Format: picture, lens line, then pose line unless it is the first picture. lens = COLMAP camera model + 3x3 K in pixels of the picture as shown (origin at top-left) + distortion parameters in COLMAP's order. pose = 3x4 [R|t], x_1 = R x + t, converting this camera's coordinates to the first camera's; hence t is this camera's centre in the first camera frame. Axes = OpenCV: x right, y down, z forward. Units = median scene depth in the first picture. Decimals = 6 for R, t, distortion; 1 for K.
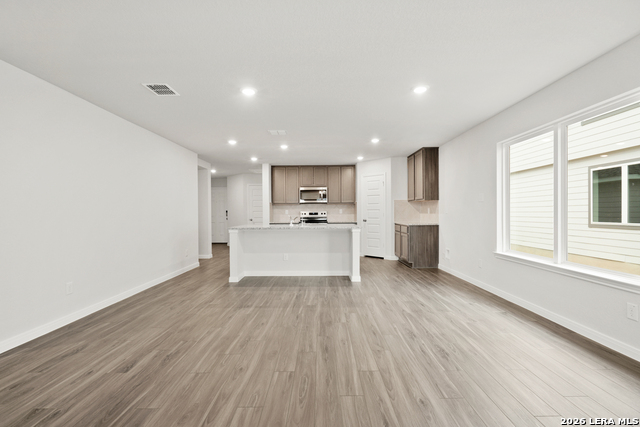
lens RADIAL K [[294.4, 0, 318.6], [0, 294.4, 215.2], [0, 0, 1]] dist [-0.004570, -0.000329]
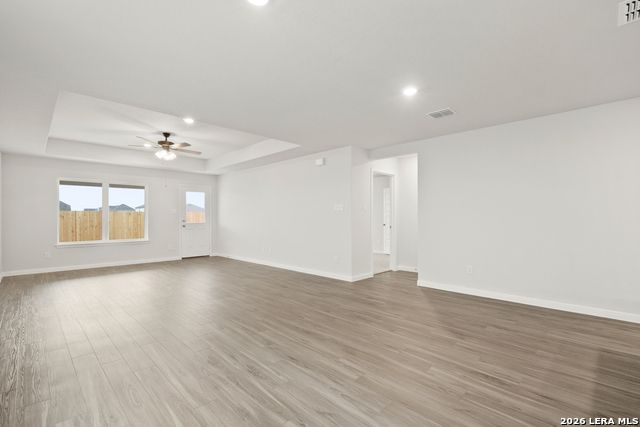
lens RADIAL K [[294.4, 0, 314.4], [0, 294.4, 214.2], [0, 0, 1]] dist [-0.004570, -0.000329]
pose [[-0.714940, 0.002342, -0.699182, 0.203674], [0.002148, 0.999997, 0.001153, -0.006136], [0.699183, -0.000677, -0.714943, 0.454290]]
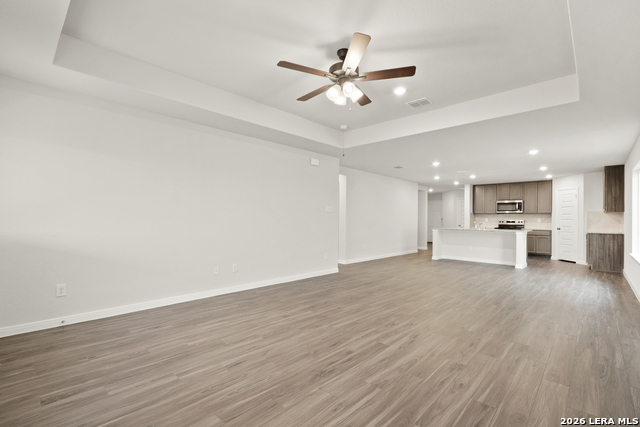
lens RADIAL K [[294.4, 0, 317.0], [0, 294.4, 214.7], [0, 0, 1]] dist [-0.004570, -0.000329]
pose [[0.730477, 0.008228, -0.682887, 0.316039], [-0.024998, 0.999579, -0.014696, 0.004946], [0.682479, 0.027806, 0.730376, -0.608316]]
